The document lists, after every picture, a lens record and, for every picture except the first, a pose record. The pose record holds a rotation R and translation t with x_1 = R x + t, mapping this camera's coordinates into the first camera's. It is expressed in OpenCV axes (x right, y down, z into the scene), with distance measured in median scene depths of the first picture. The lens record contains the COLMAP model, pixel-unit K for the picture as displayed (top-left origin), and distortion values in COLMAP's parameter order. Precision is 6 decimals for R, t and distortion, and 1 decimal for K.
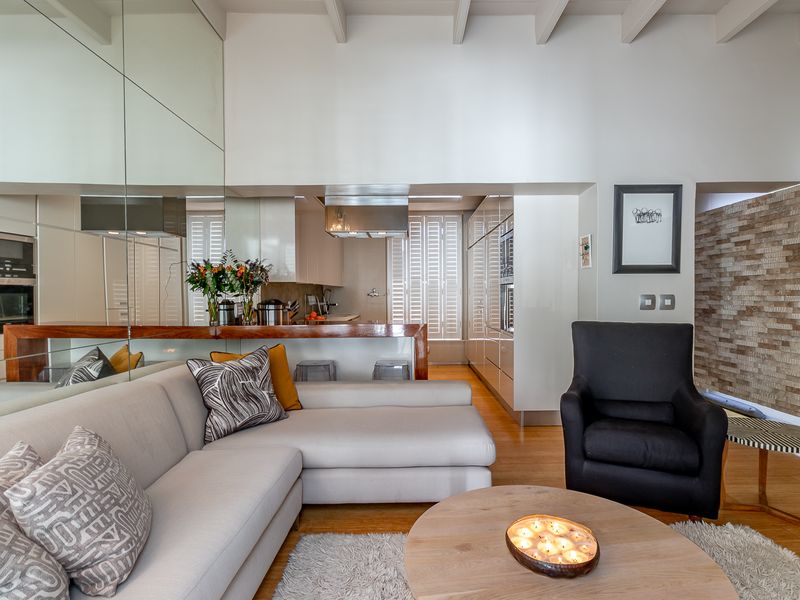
lens RADIAL K [[425.8, 0, 417.9], [0, 425.8, 308.9], [0, 0, 1]] dist [-0.003753, -0.000041]
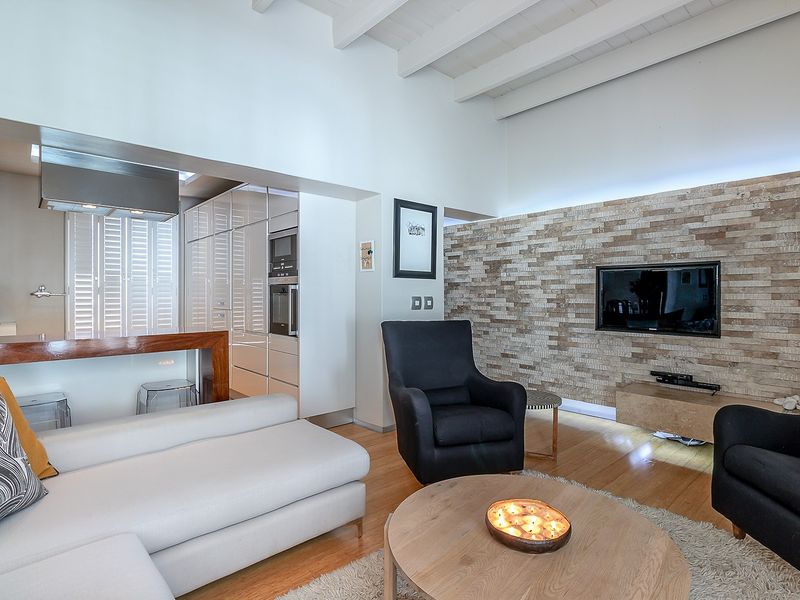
lens RADIAL K [[425.8, 0, 406.6], [0, 425.8, 298.1], [0, 0, 1]] dist [-0.003753, -0.000041]
pose [[0.746929, 0.003177, 0.664897, -0.250169], [0.015422, 0.999637, -0.022101, -0.003926], [-0.664725, 0.026762, 0.746608, 0.144022]]
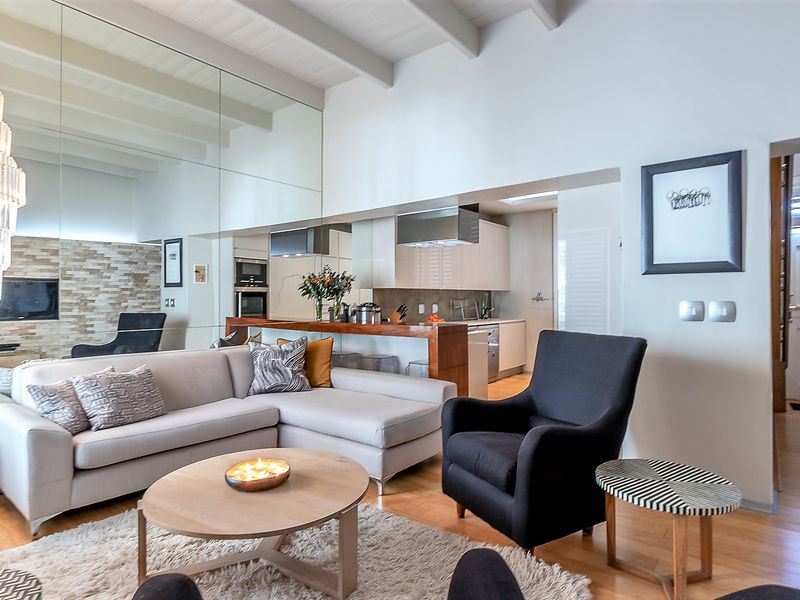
lens RADIAL K [[471.5, 0, 405.4], [0, 471.5, 298.7], [0, 0, 1]] dist [-0.007135, 0.001238]
pose [[0.774957, 0.003919, -0.632002, 0.660343], [-0.024157, 0.999434, -0.023423, -0.005549], [0.631552, 0.033419, 0.774613, 0.022162]]
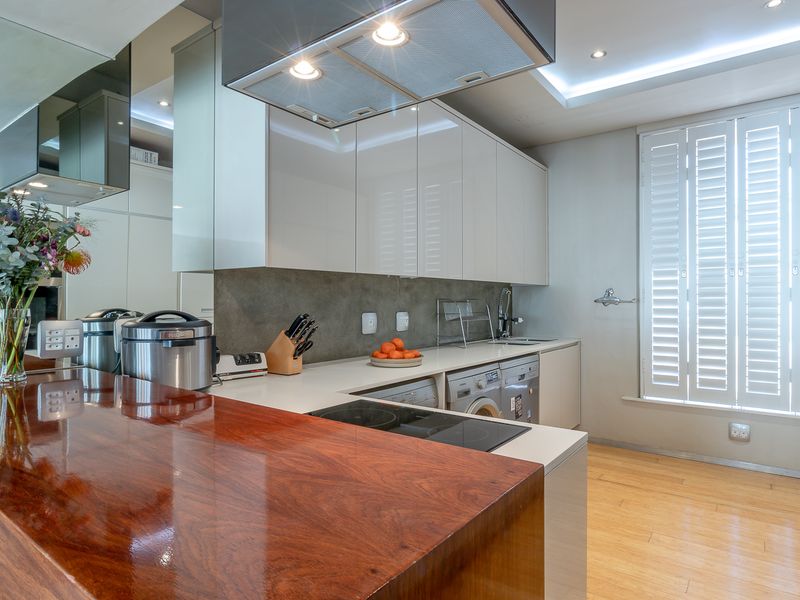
lens RADIAL K [[471.5, 0, 401.3], [0, 471.5, 300.1], [0, 0, 1]] dist [-0.007135, 0.001238]
pose [[0.782324, 0.005112, -0.622850, 0.096749], [-0.027028, 0.999303, -0.025747, -0.029558], [0.622285, 0.036977, 0.781917, 0.879746]]
